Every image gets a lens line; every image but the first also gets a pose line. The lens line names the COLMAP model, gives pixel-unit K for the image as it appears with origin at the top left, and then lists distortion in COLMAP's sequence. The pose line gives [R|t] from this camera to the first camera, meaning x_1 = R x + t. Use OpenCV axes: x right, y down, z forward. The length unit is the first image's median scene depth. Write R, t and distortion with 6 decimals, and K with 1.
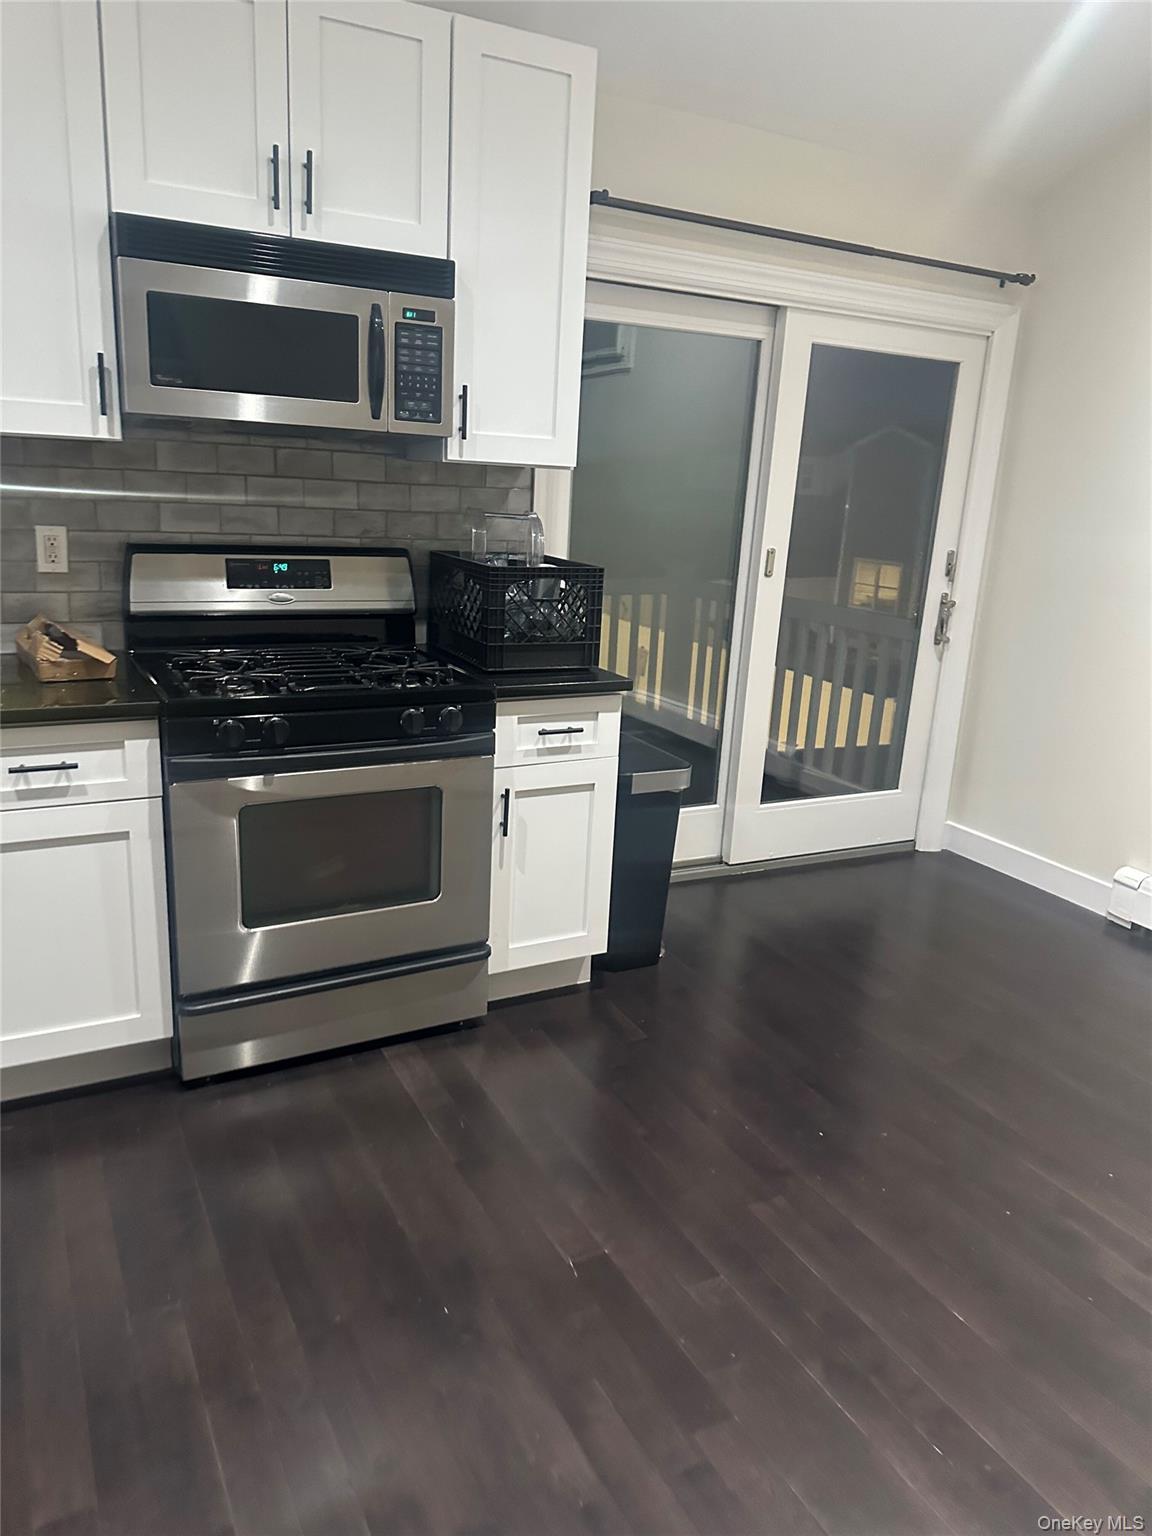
lens RADIAL K [[1075.3, 0, 576.0], [0, 1075.3, 768.0], [0, 0, 1]] dist [0.103445, -0.219328]
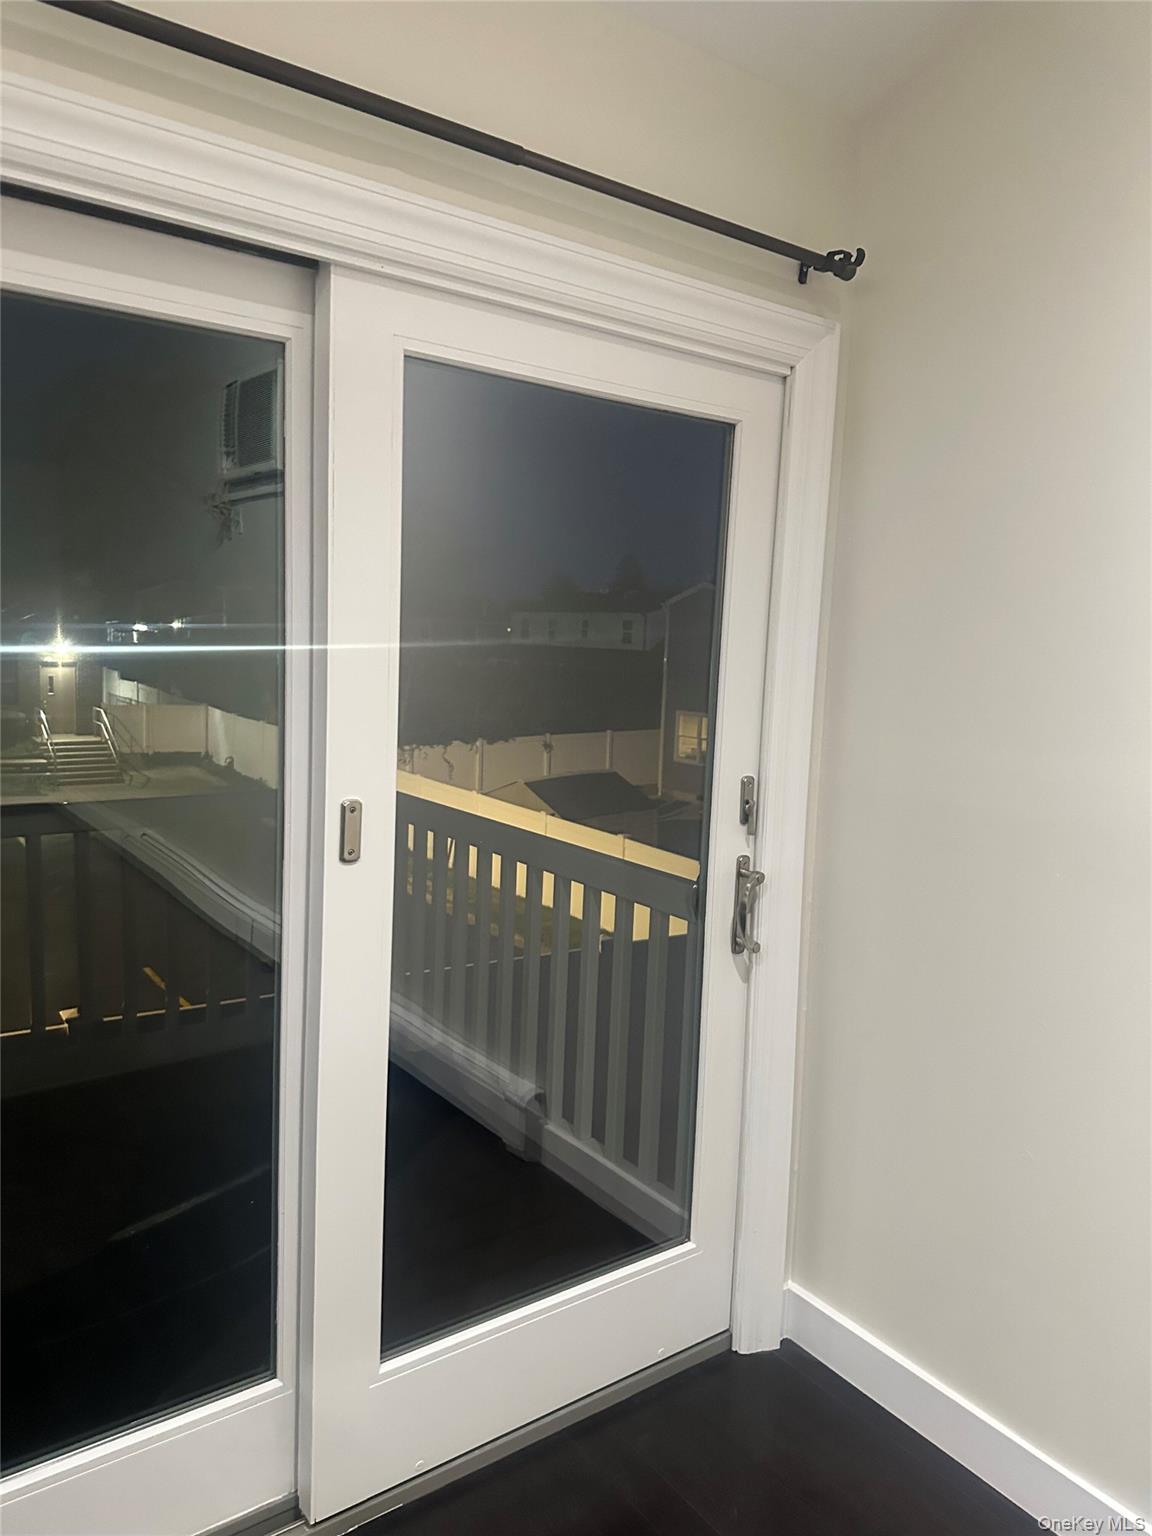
lens RADIAL K [[1075.3, 0, 576.0], [0, 1075.3, 768.0], [0, 0, 1]] dist [0.103445, -0.219328]
pose [[0.988609, -0.036494, 0.146018, 0.204219], [0.056329, 0.989365, -0.134106, -0.149594], [-0.139571, 0.140803, 0.980150, 0.547613]]
